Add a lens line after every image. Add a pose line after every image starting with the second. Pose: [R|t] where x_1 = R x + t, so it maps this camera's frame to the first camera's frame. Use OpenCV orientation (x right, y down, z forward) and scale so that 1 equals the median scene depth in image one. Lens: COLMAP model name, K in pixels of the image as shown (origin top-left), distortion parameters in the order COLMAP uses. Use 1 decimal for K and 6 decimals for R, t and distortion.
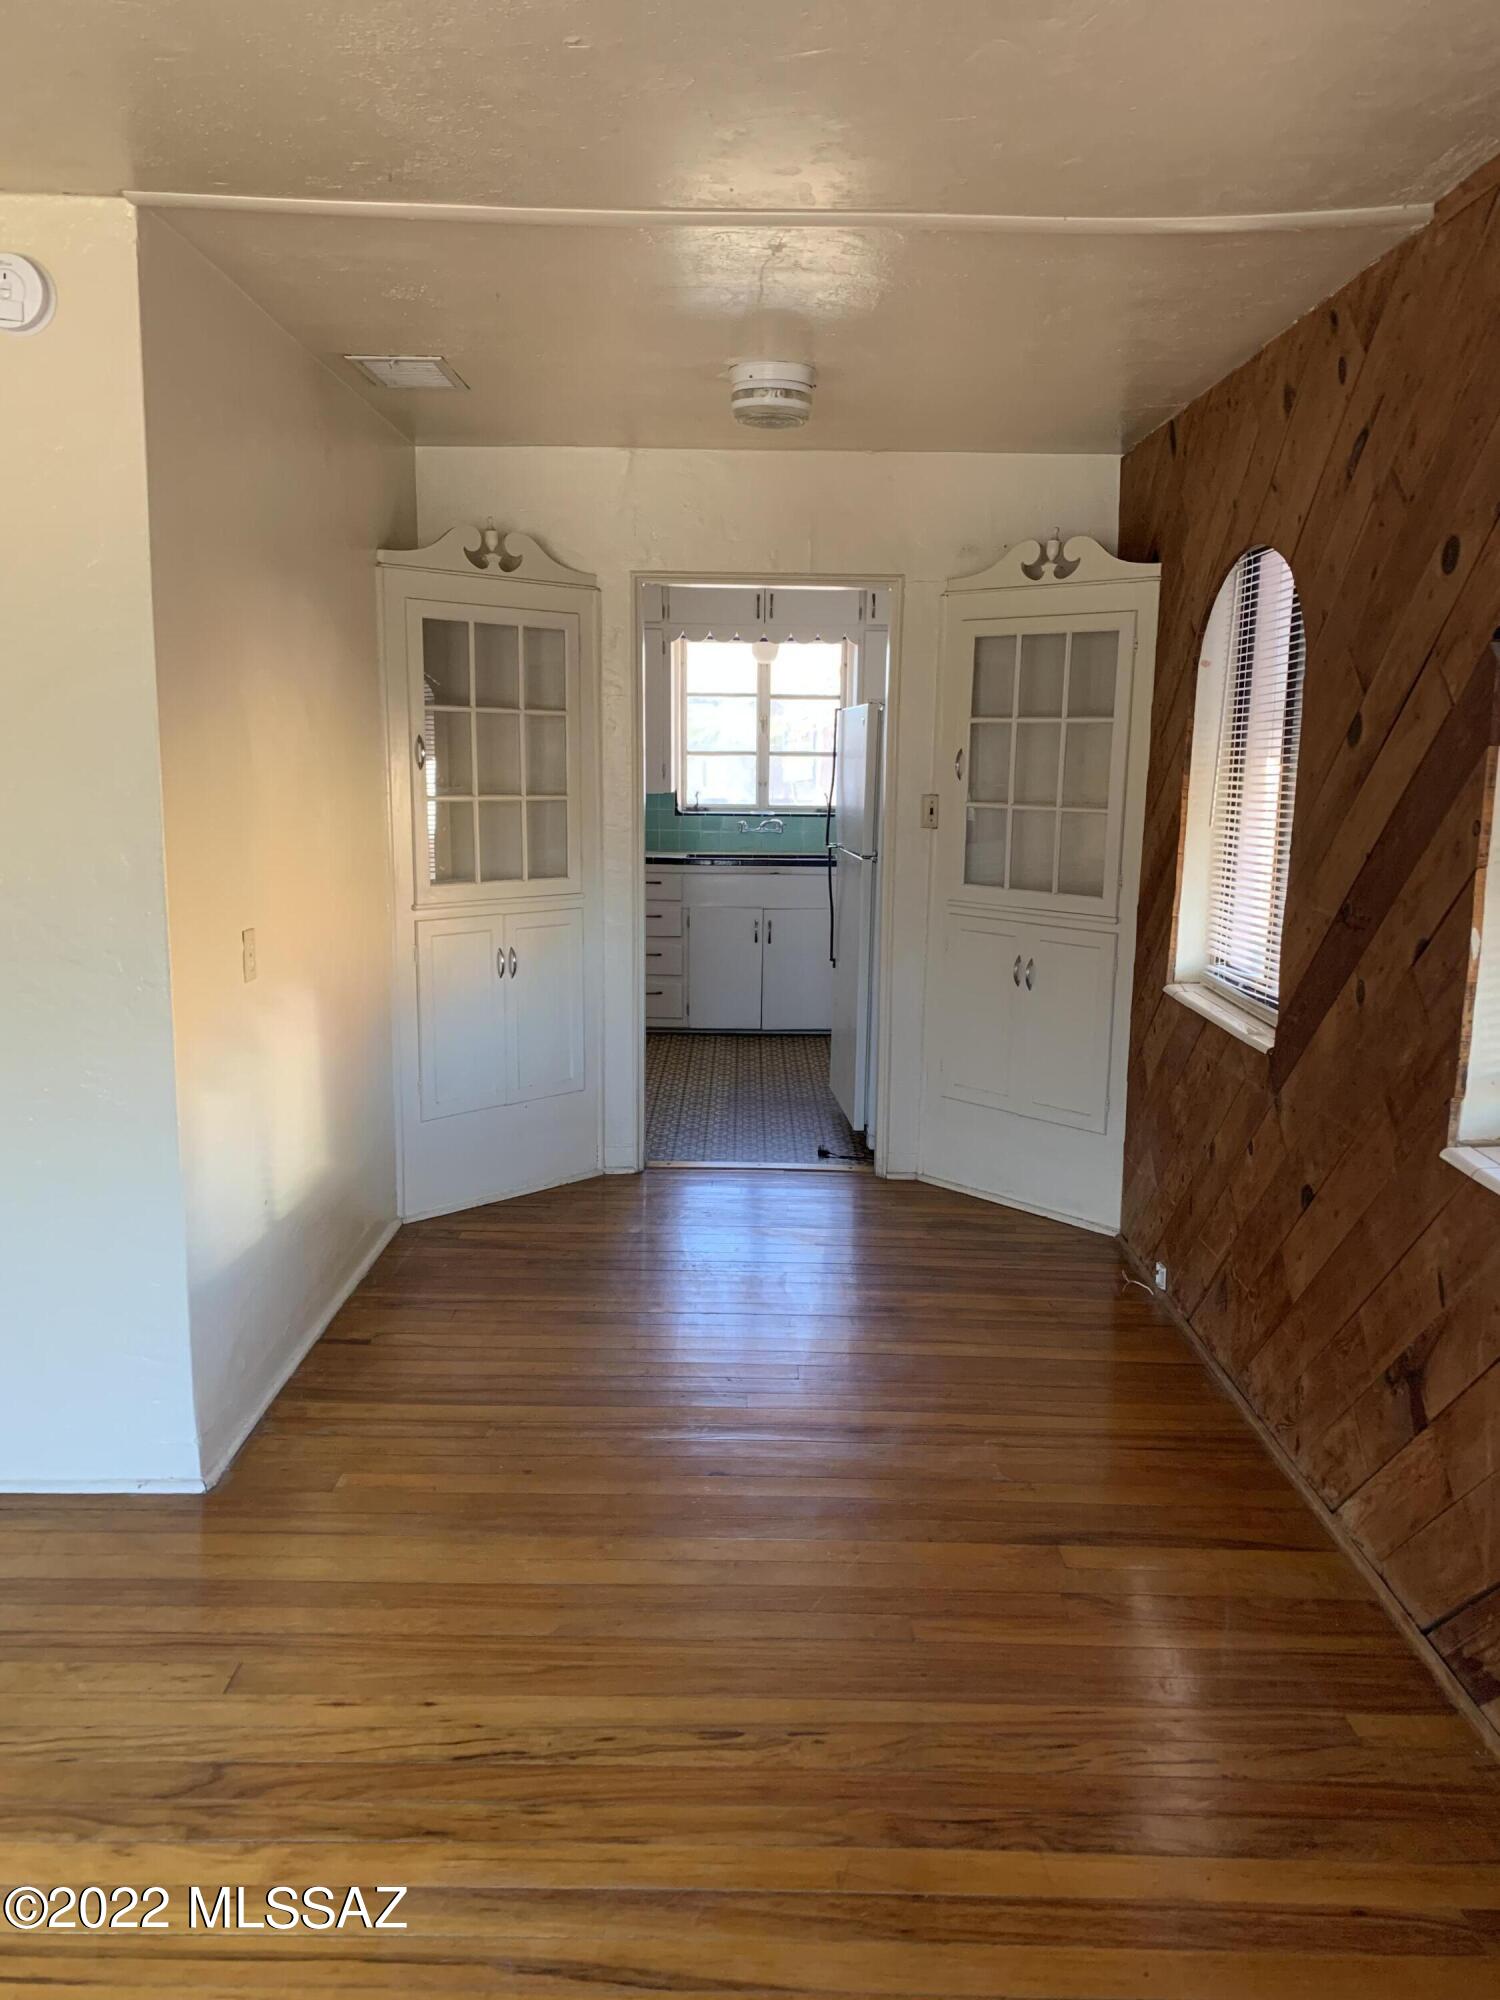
lens RADIAL K [[1512.1, 0, 761.5], [0, 1512.1, 988.9], [0, 0, 1]] dist [0.102294, -0.247888]
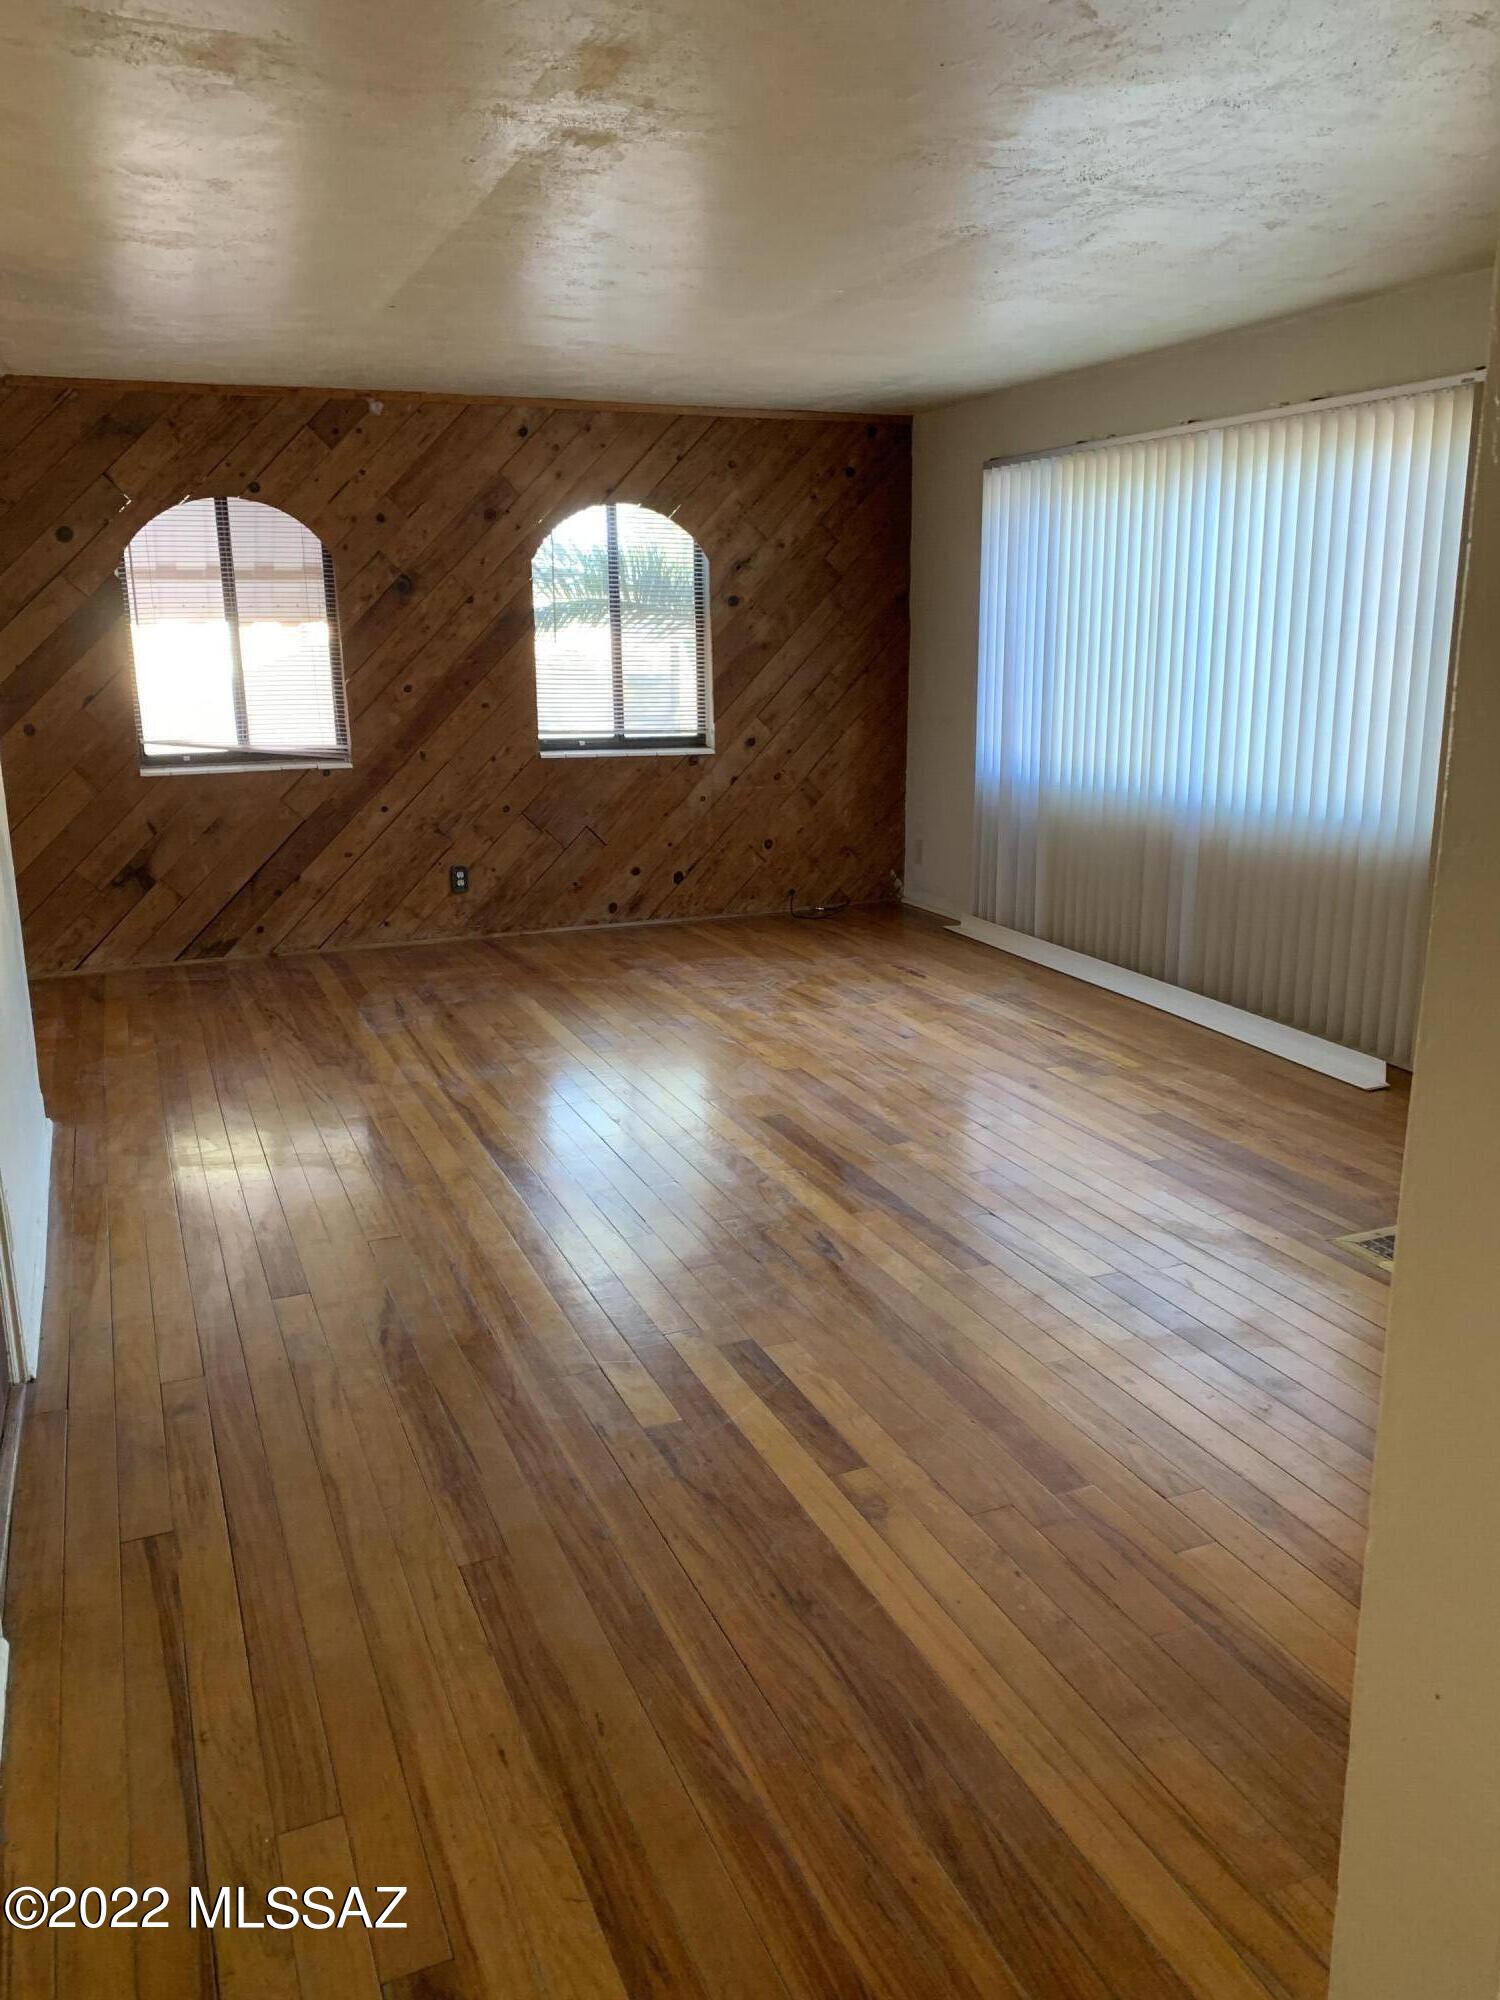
lens RADIAL K [[1512.1, 0, 761.5], [0, 1512.1, 988.9], [0, 0, 1]] dist [0.102294, -0.247888]
pose [[-0.393891, -0.218839, 0.892726, -1.563962], [0.154637, 0.941623, 0.299054, -0.106701], [-0.906056, 0.255843, -0.337056, 0.675454]]
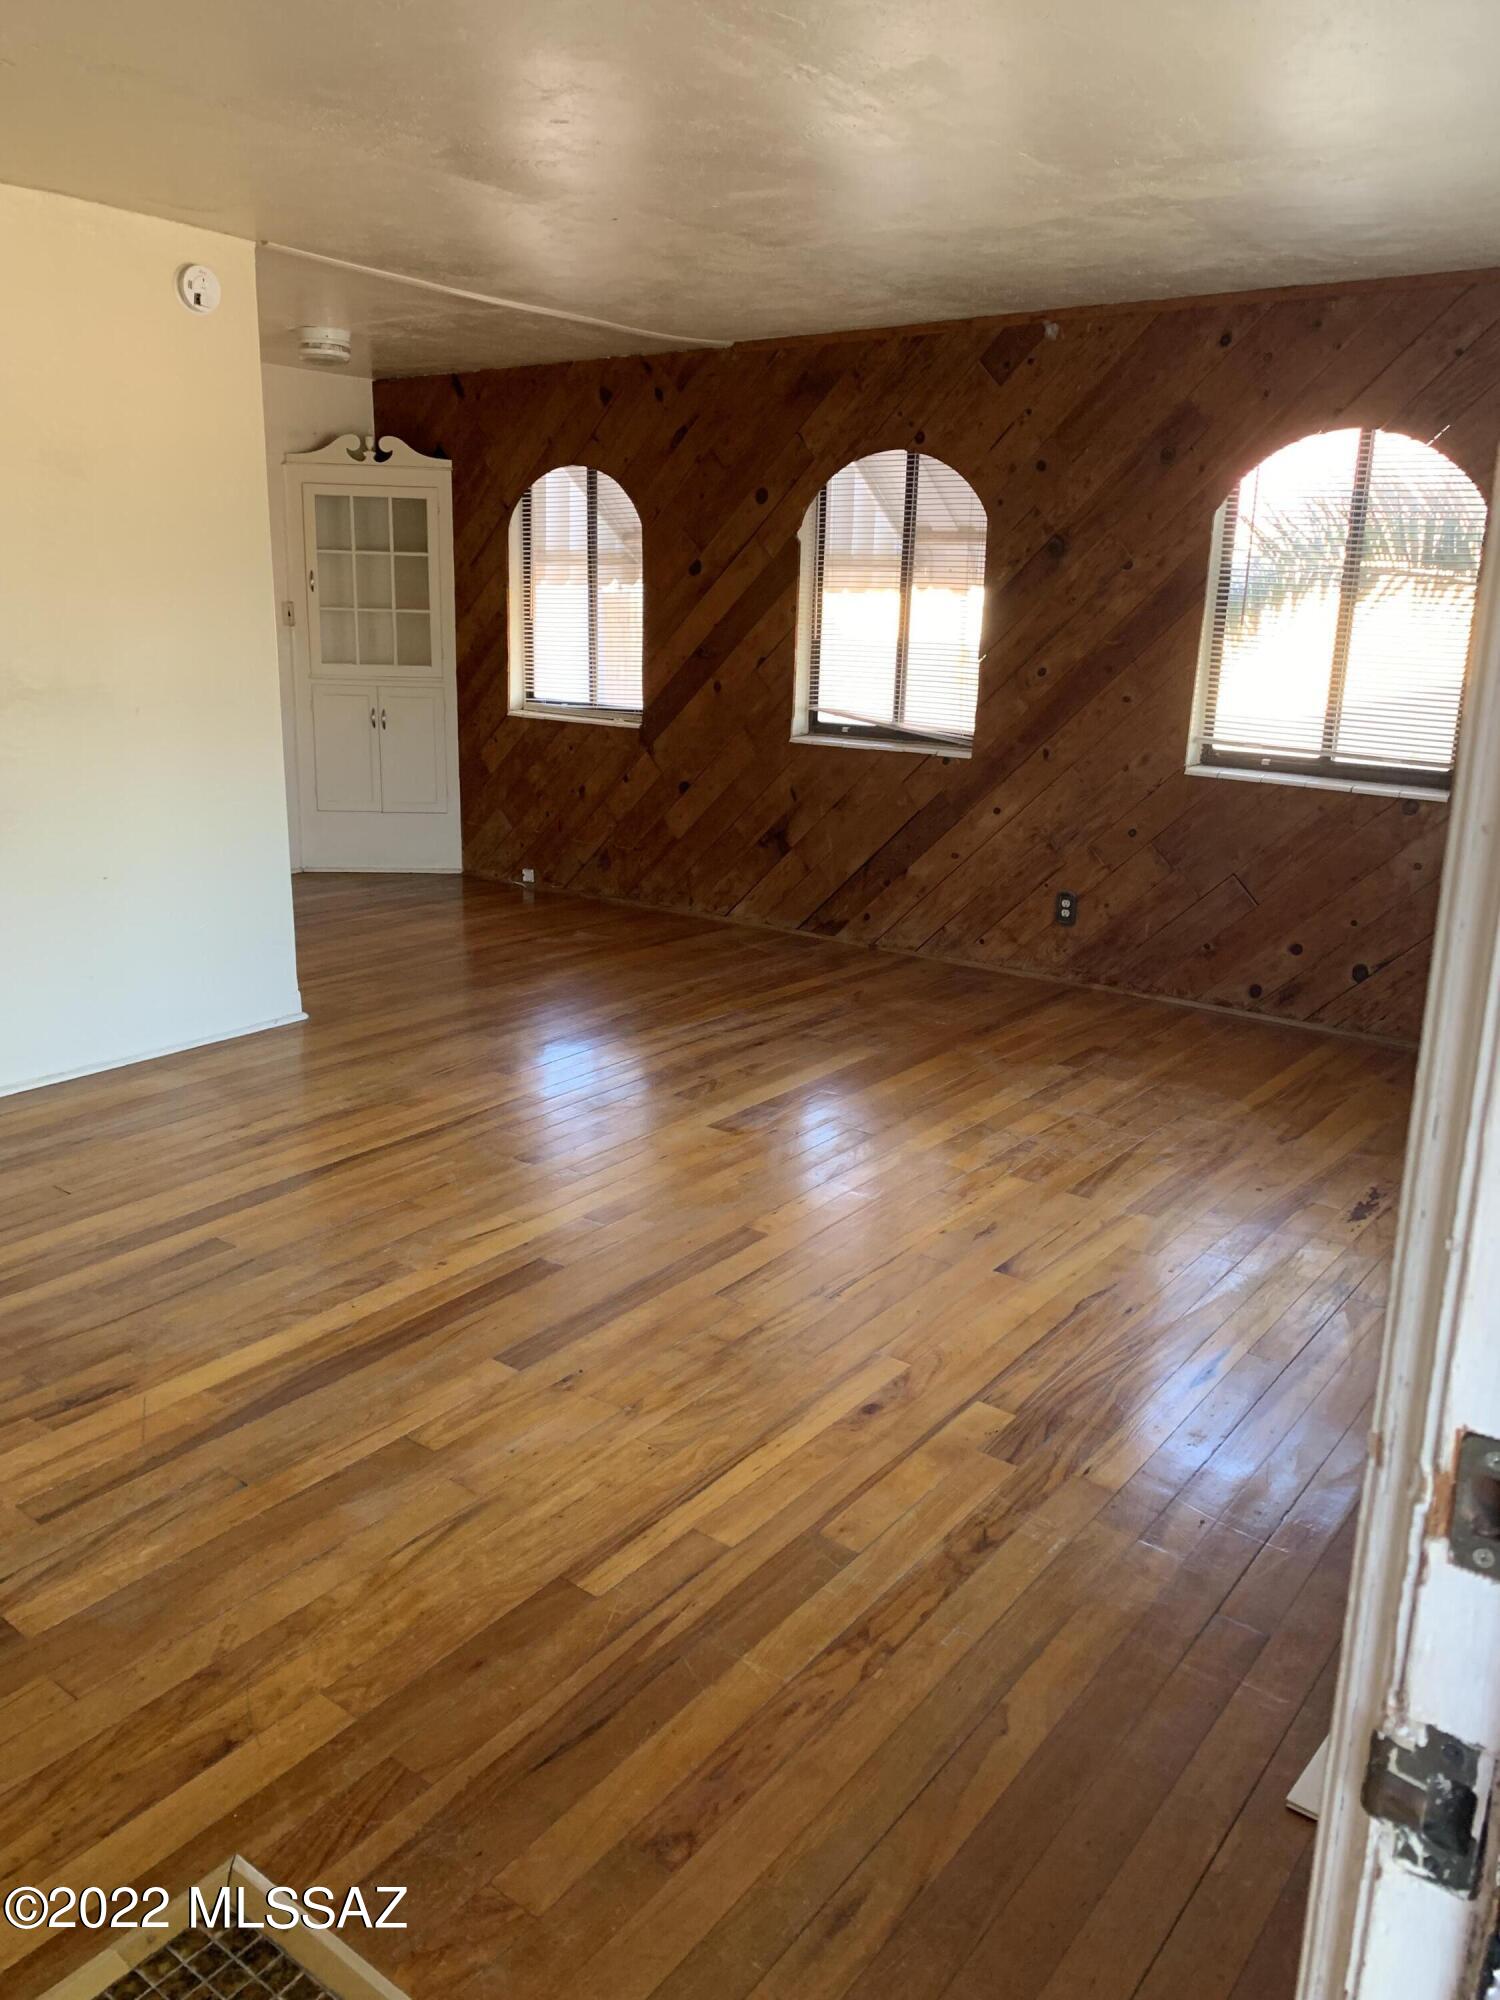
lens RADIAL K [[1512.1, 0, 761.5], [0, 1512.1, 988.9], [0, 0, 1]] dist [0.102294, -0.247888]
pose [[0.604141, -0.203084, 0.770565, -1.093797], [0.115668, 0.979088, 0.167355, 0.057049], [-0.788438, -0.011976, 0.614998, -0.359298]]
